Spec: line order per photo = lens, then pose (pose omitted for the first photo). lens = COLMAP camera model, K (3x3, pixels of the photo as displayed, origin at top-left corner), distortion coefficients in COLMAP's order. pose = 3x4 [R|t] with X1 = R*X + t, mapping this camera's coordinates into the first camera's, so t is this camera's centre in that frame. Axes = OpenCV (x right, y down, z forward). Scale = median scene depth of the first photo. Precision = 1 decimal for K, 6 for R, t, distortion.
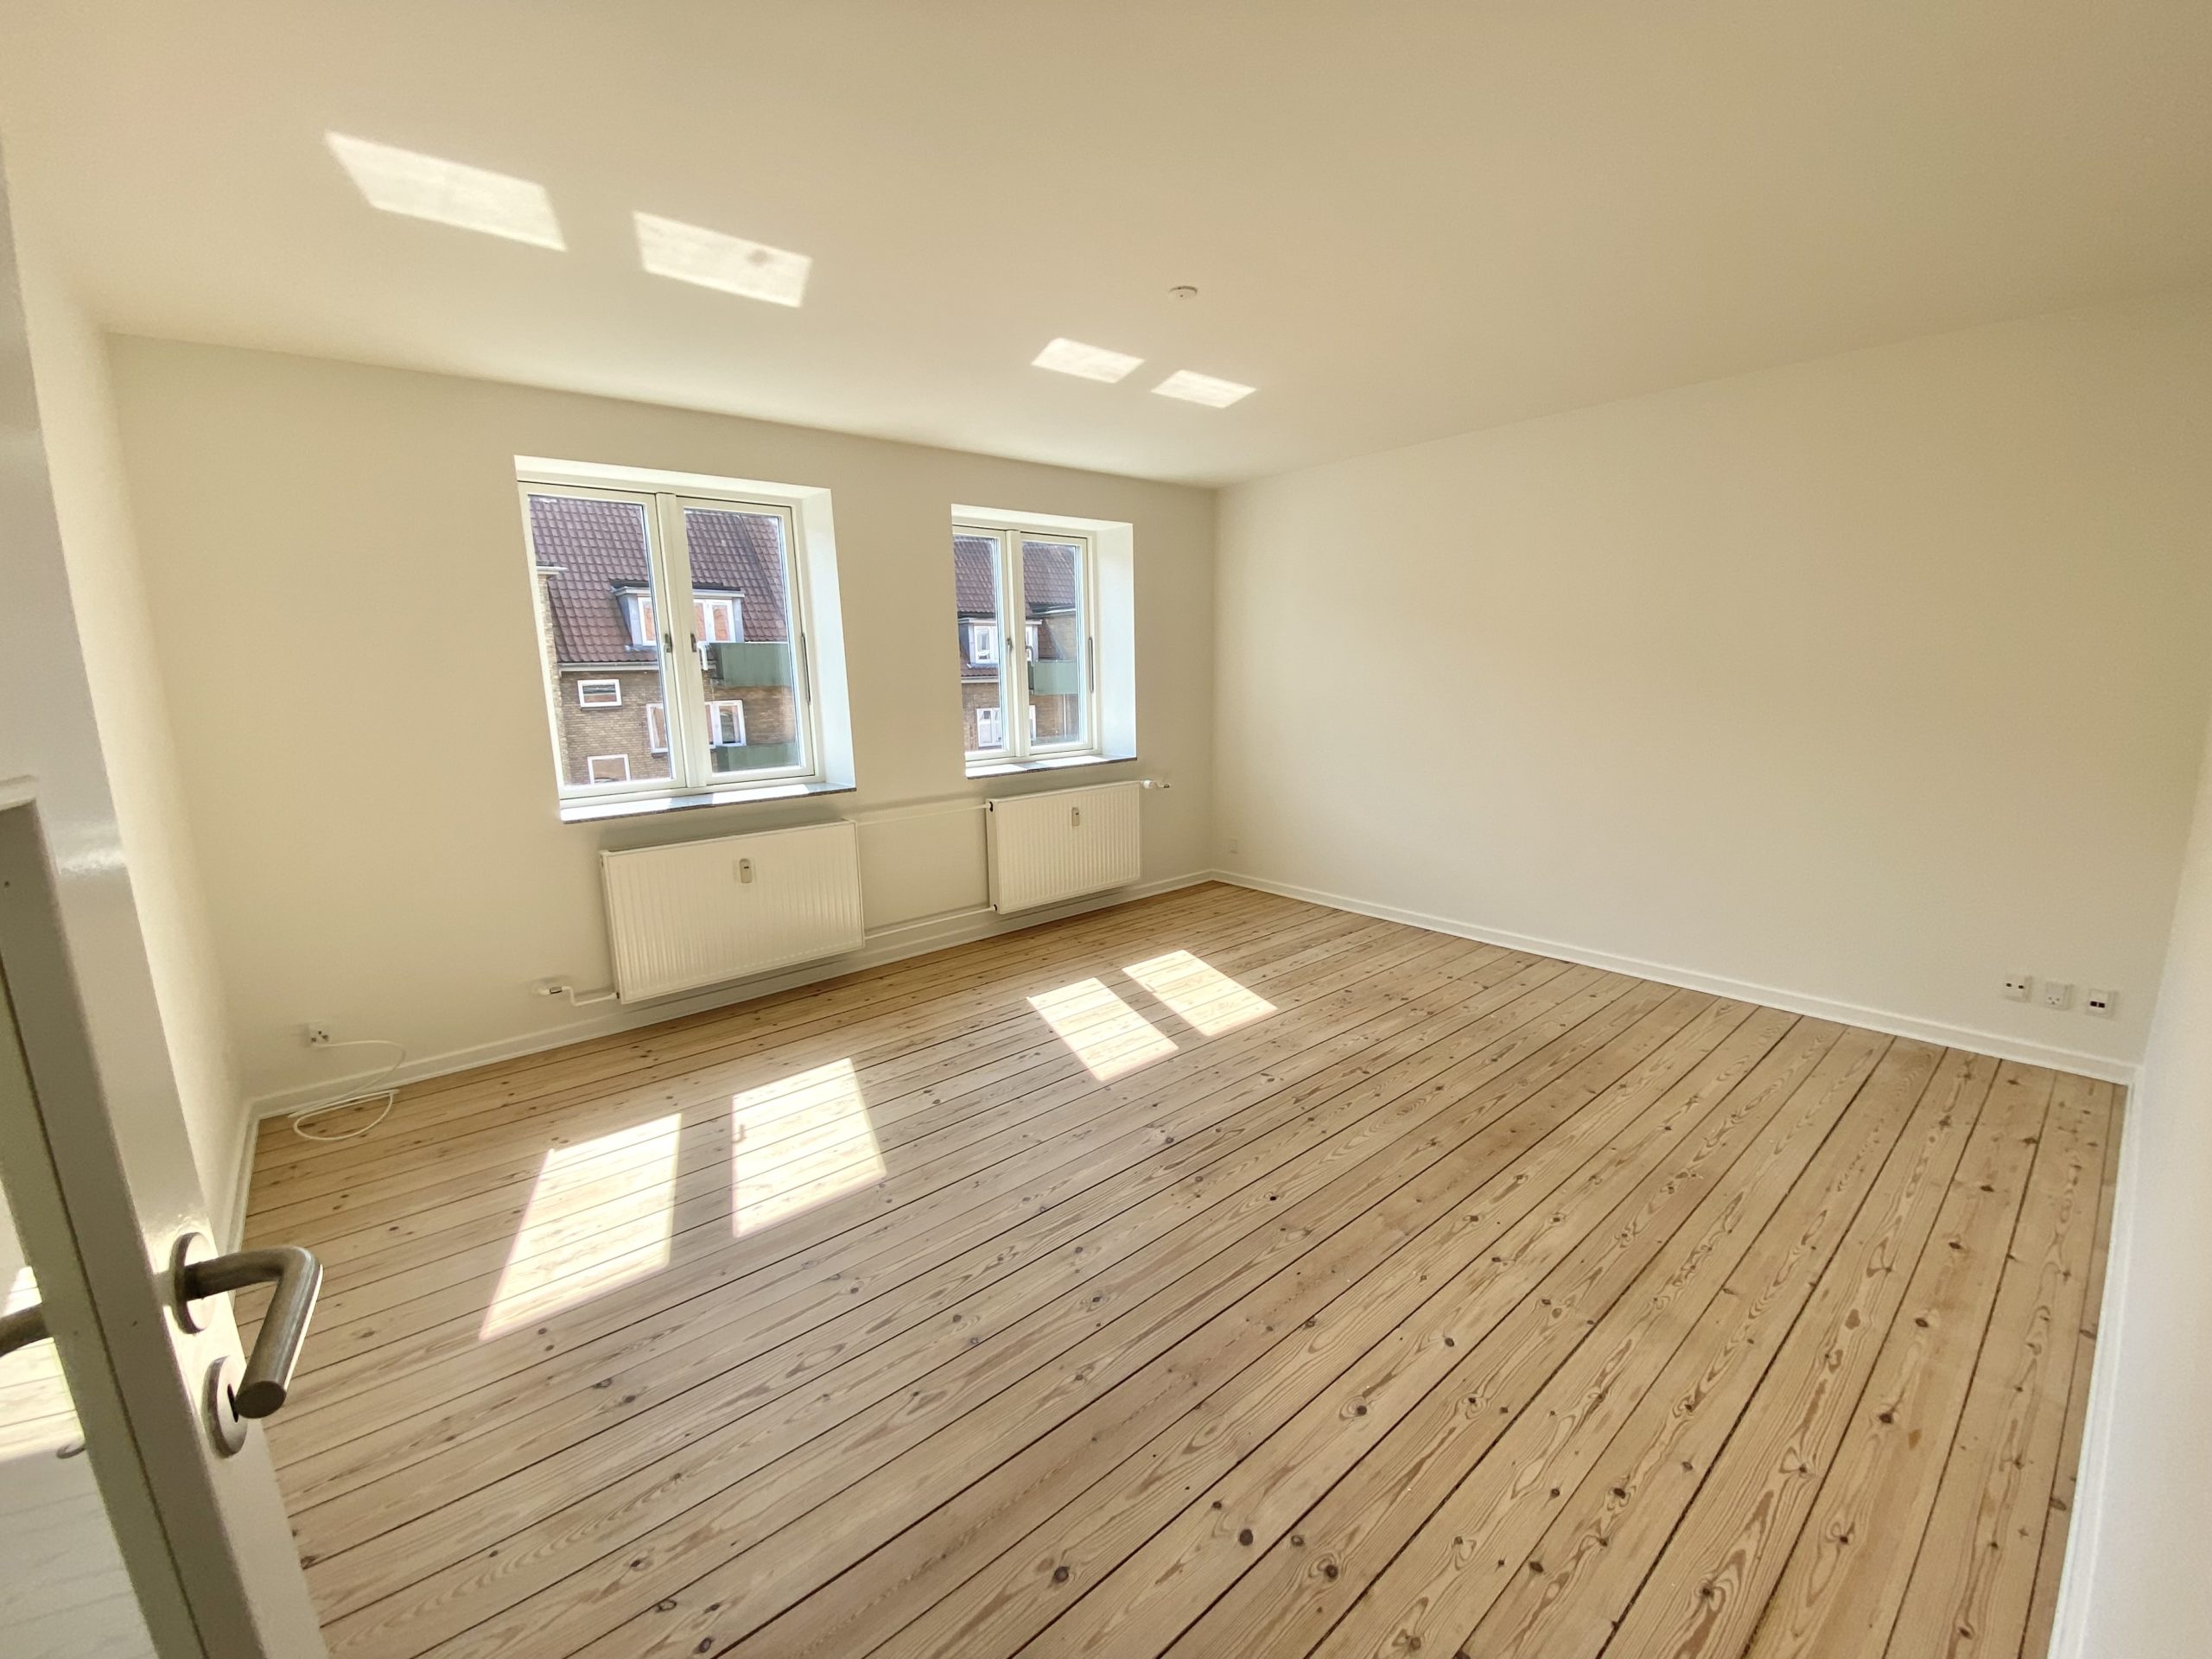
lens RADIAL K [[906.2, 0, 1086.2], [0, 906.2, 831.8], [0, 0, 1]] dist [0.000265, -0.012417]
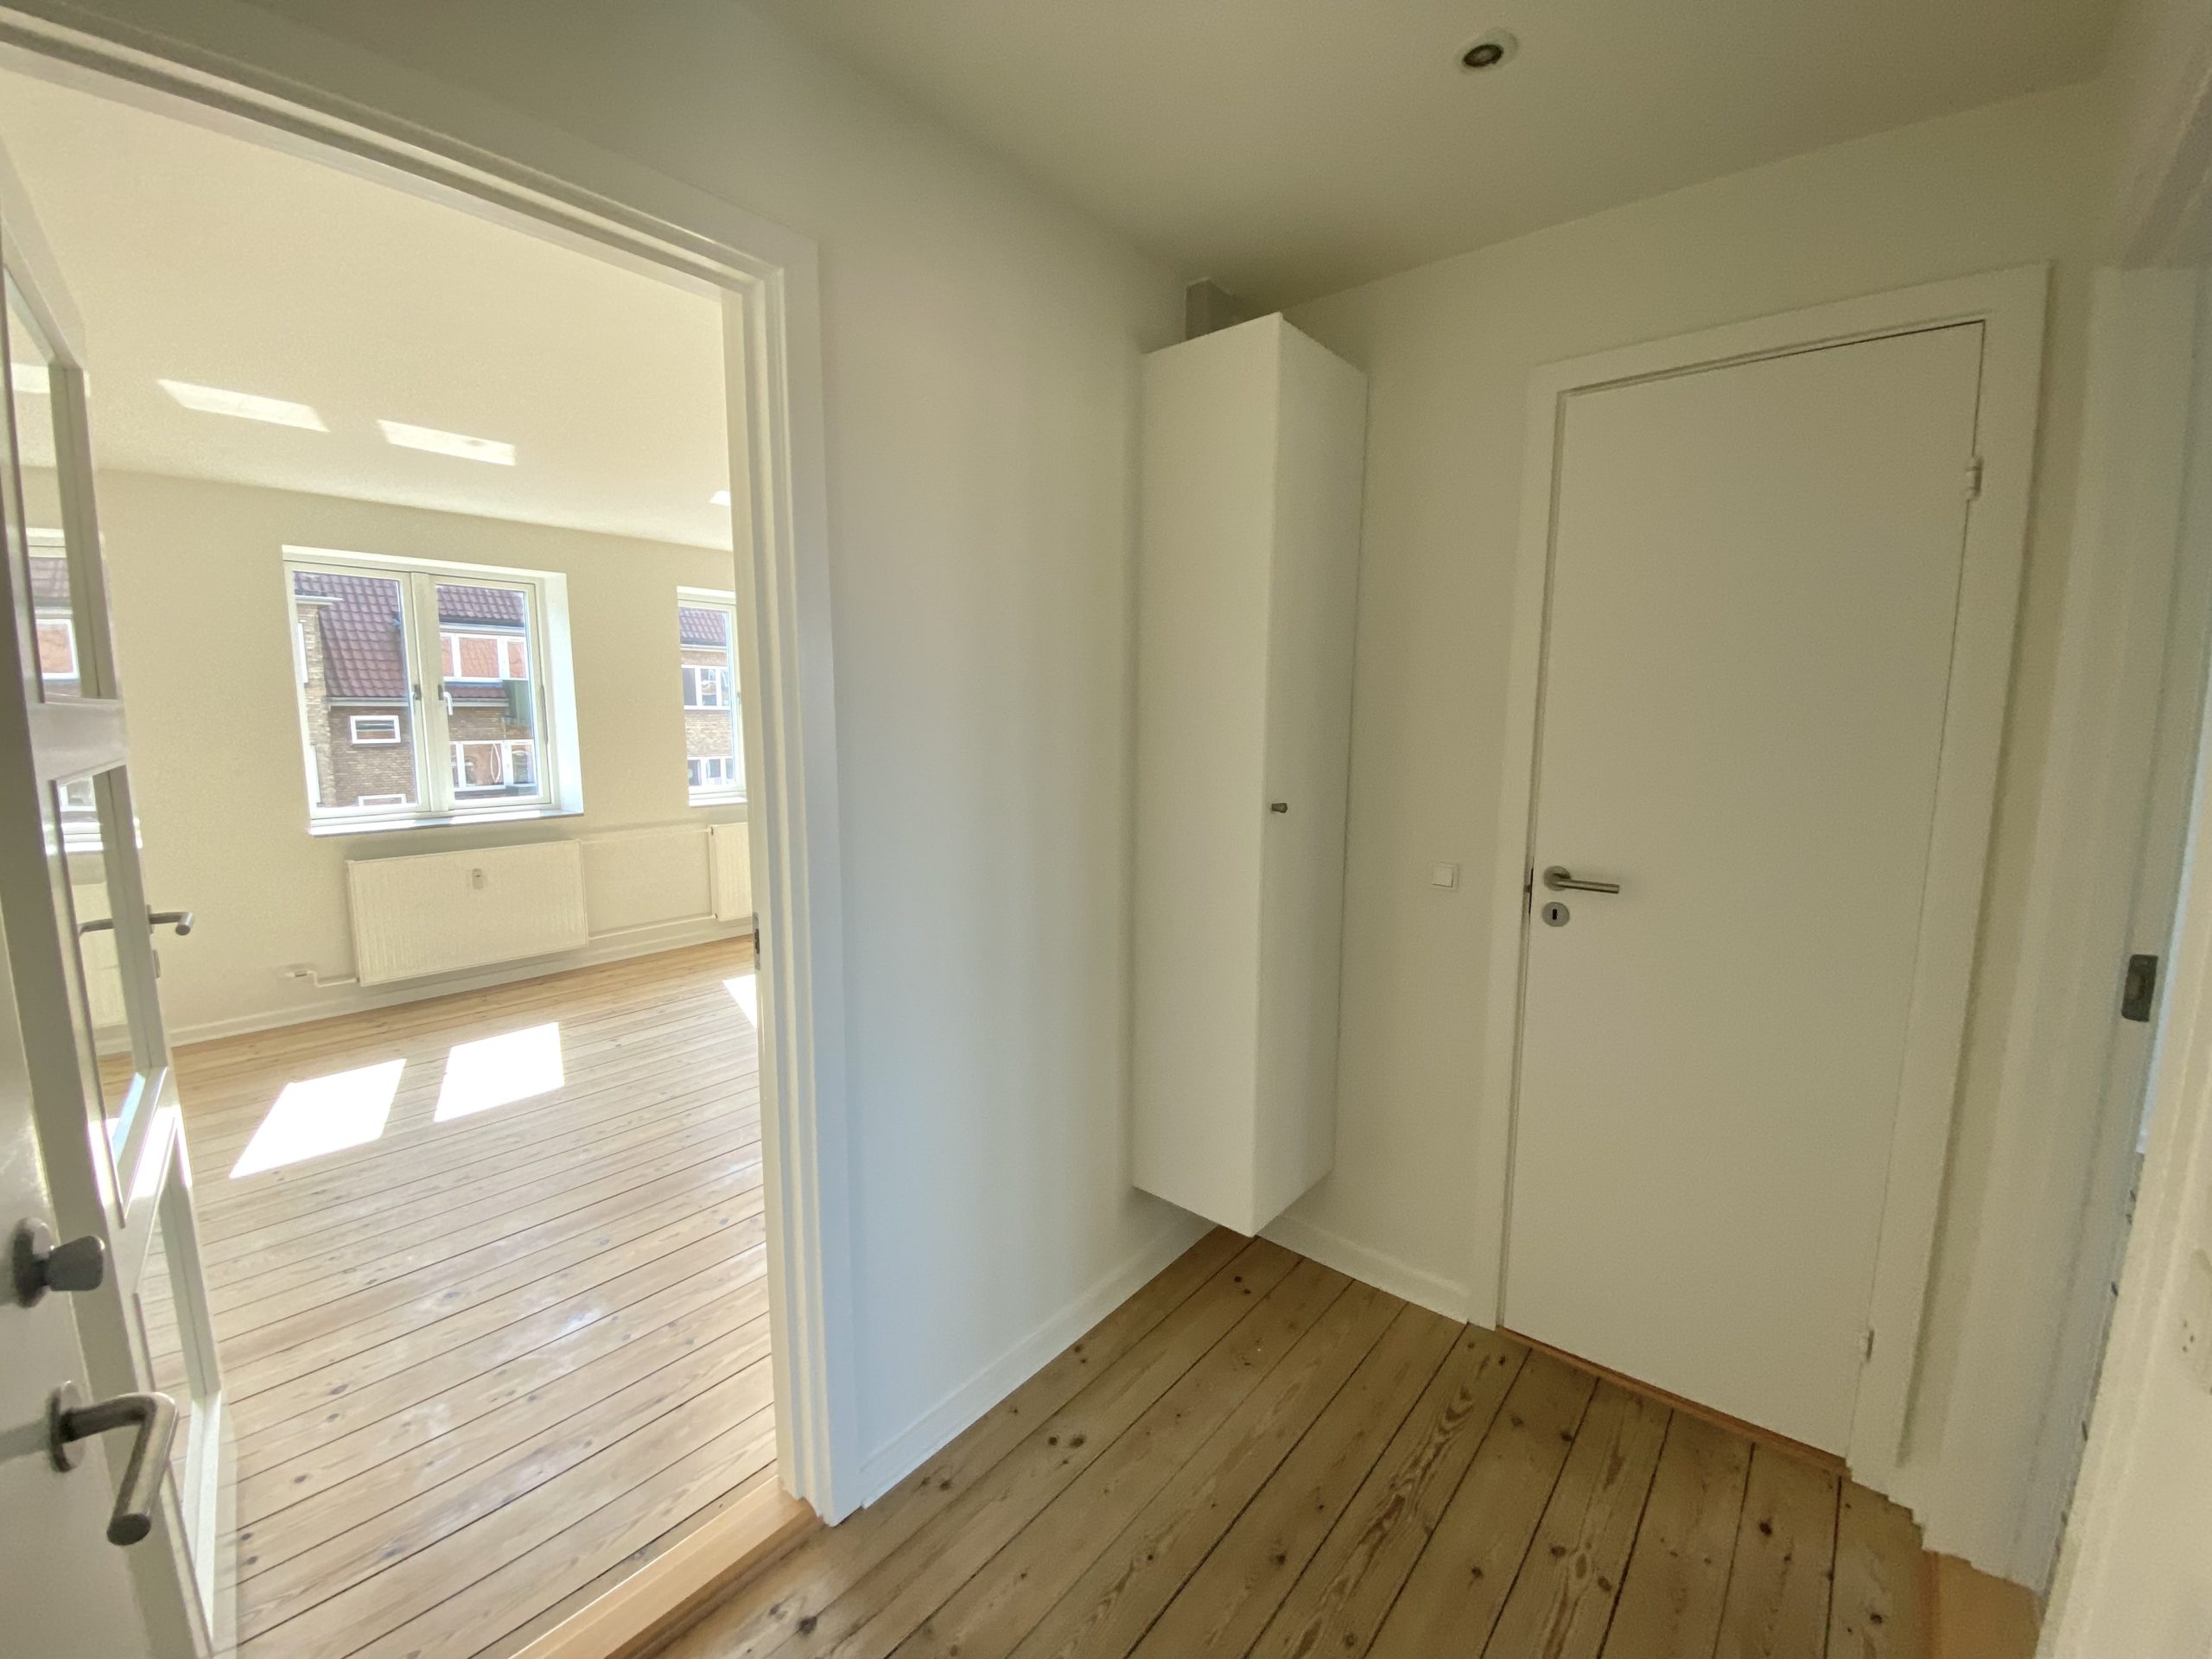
lens RADIAL K [[906.2, 0, 1086.2], [0, 906.2, 831.8], [0, 0, 1]] dist [0.000265, -0.012417]
pose [[0.984857, 0.006390, 0.173253, 0.217693], [0.003066, 0.998522, -0.054258, 0.047557], [-0.173343, 0.053968, 0.983382, -0.342238]]
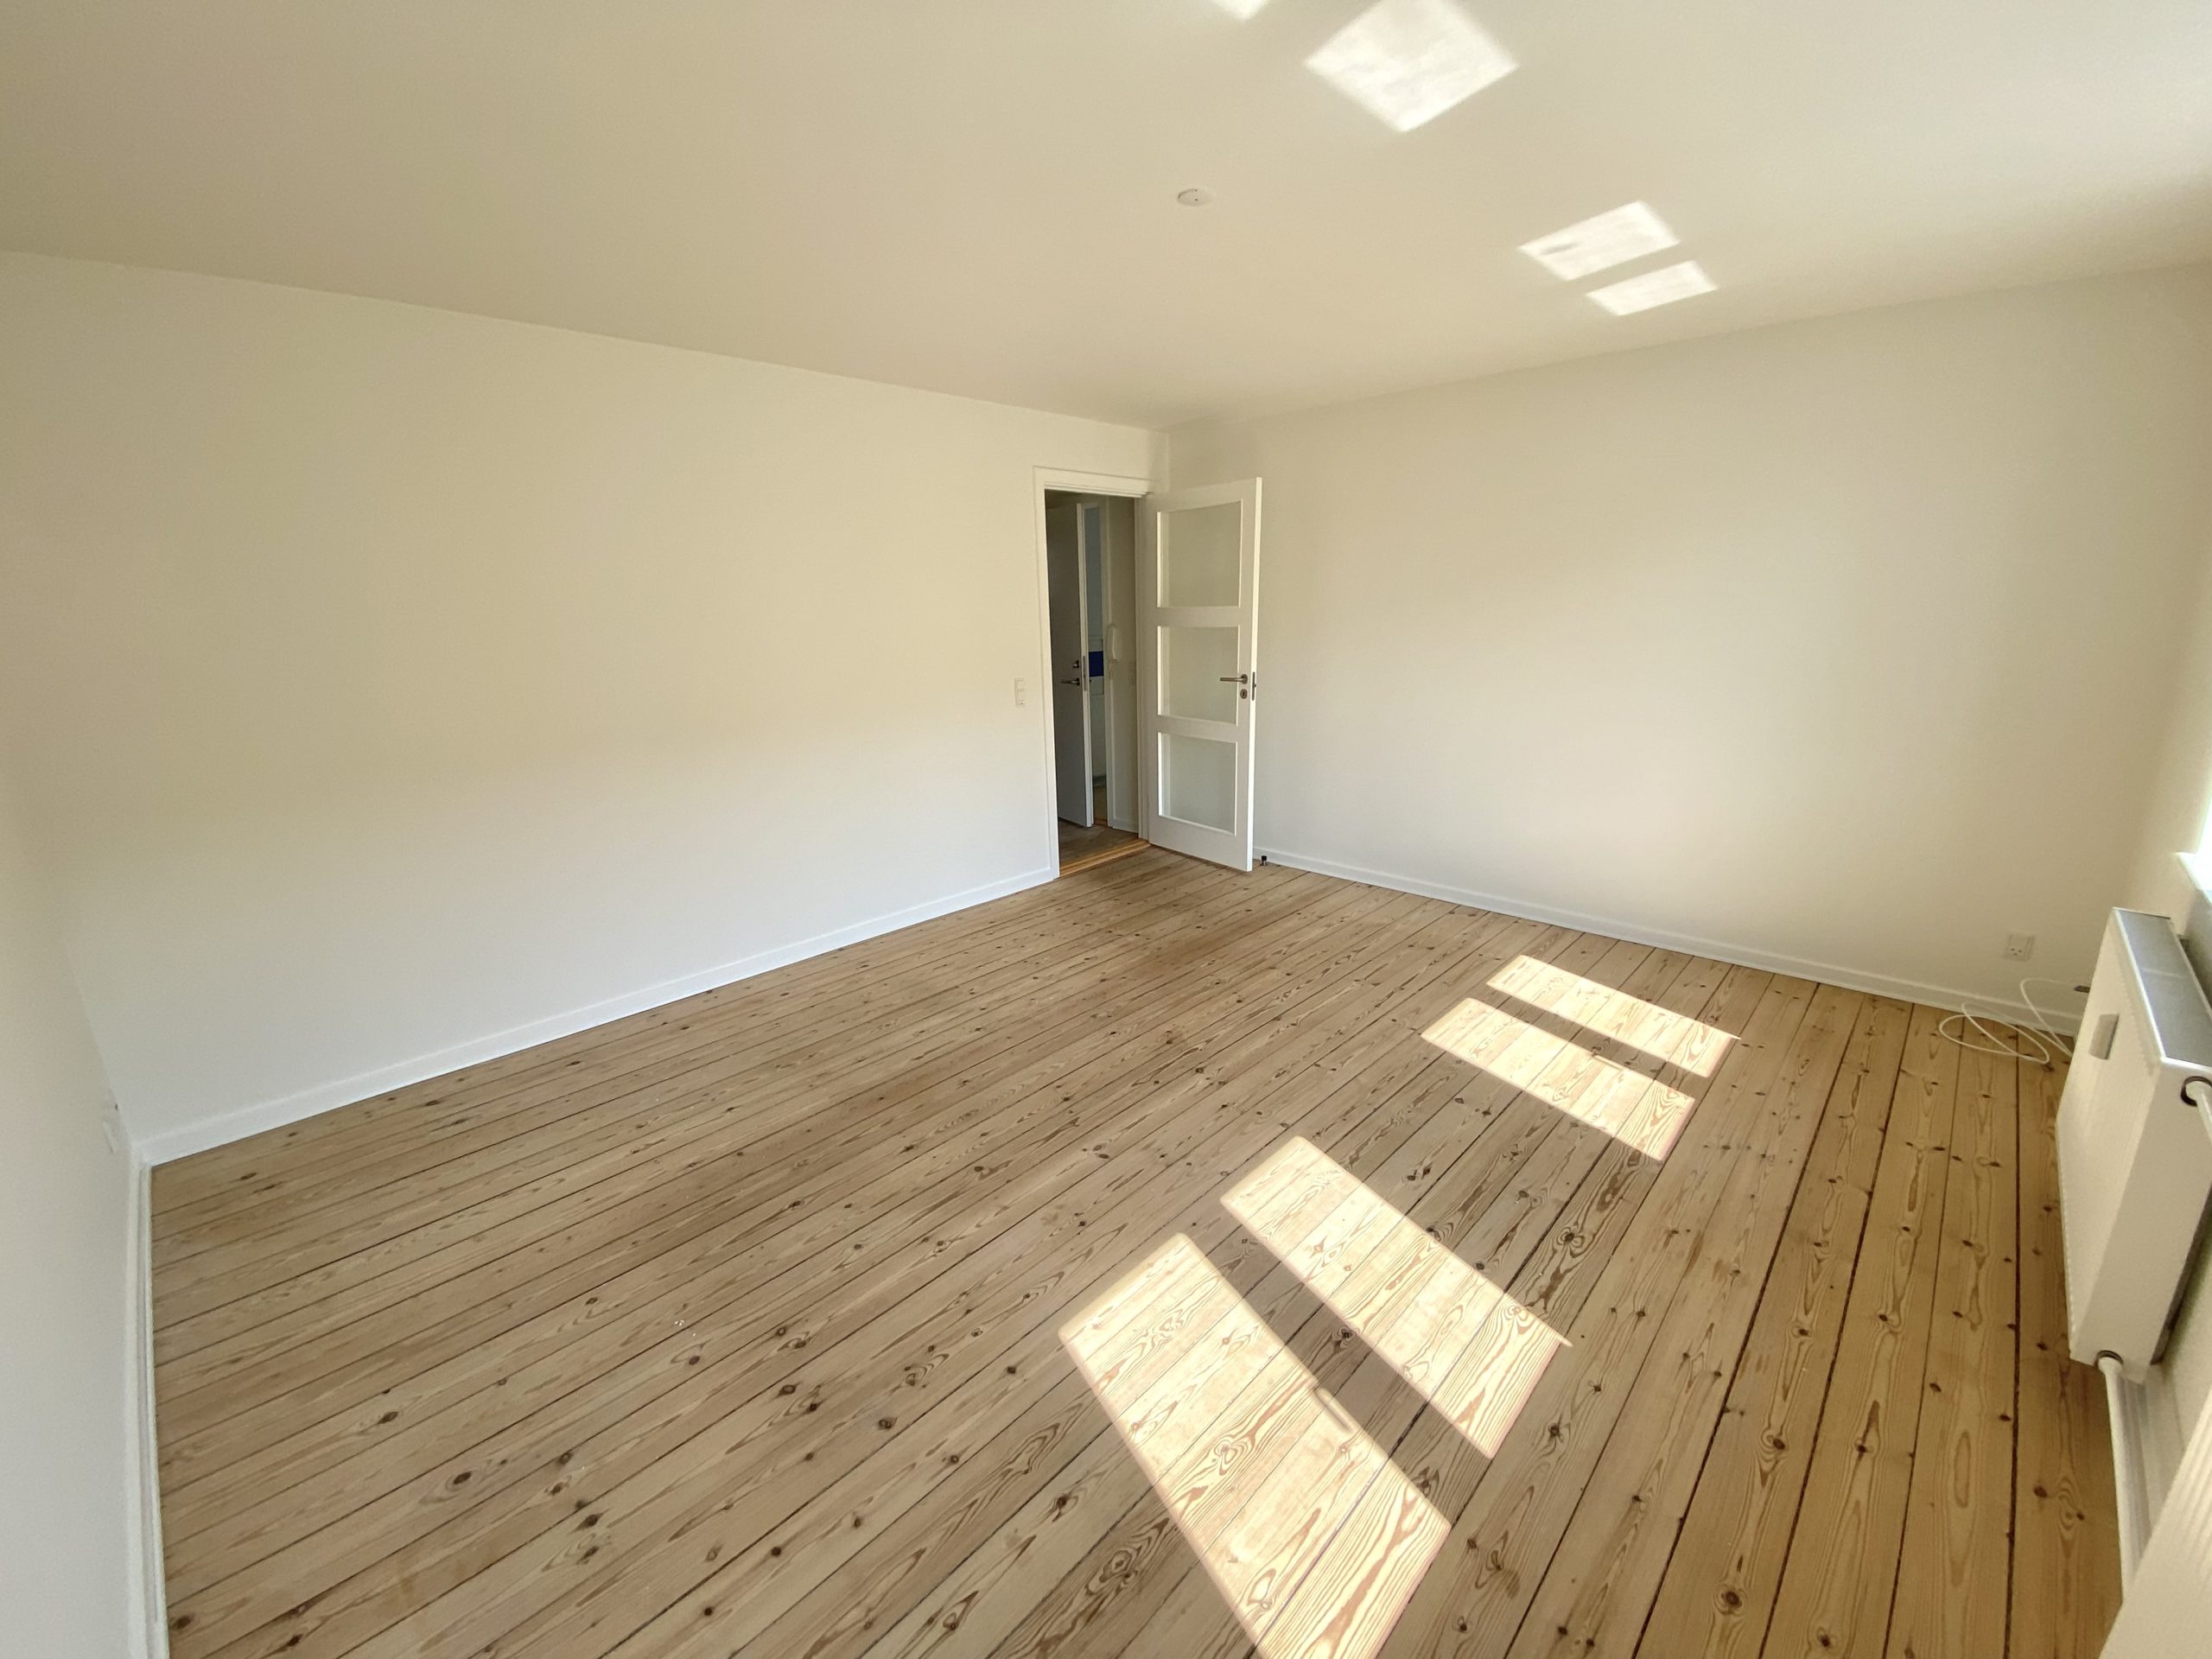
lens RADIAL K [[906.2, 0, 1086.2], [0, 906.2, 831.8], [0, 0, 1]] dist [0.000265, -0.012417]
pose [[-0.993886, 0.072419, -0.083342, 0.212550], [0.030846, 0.906911, 0.420193, -0.275761], [0.106014, 0.415053, -0.903600, 1.316016]]
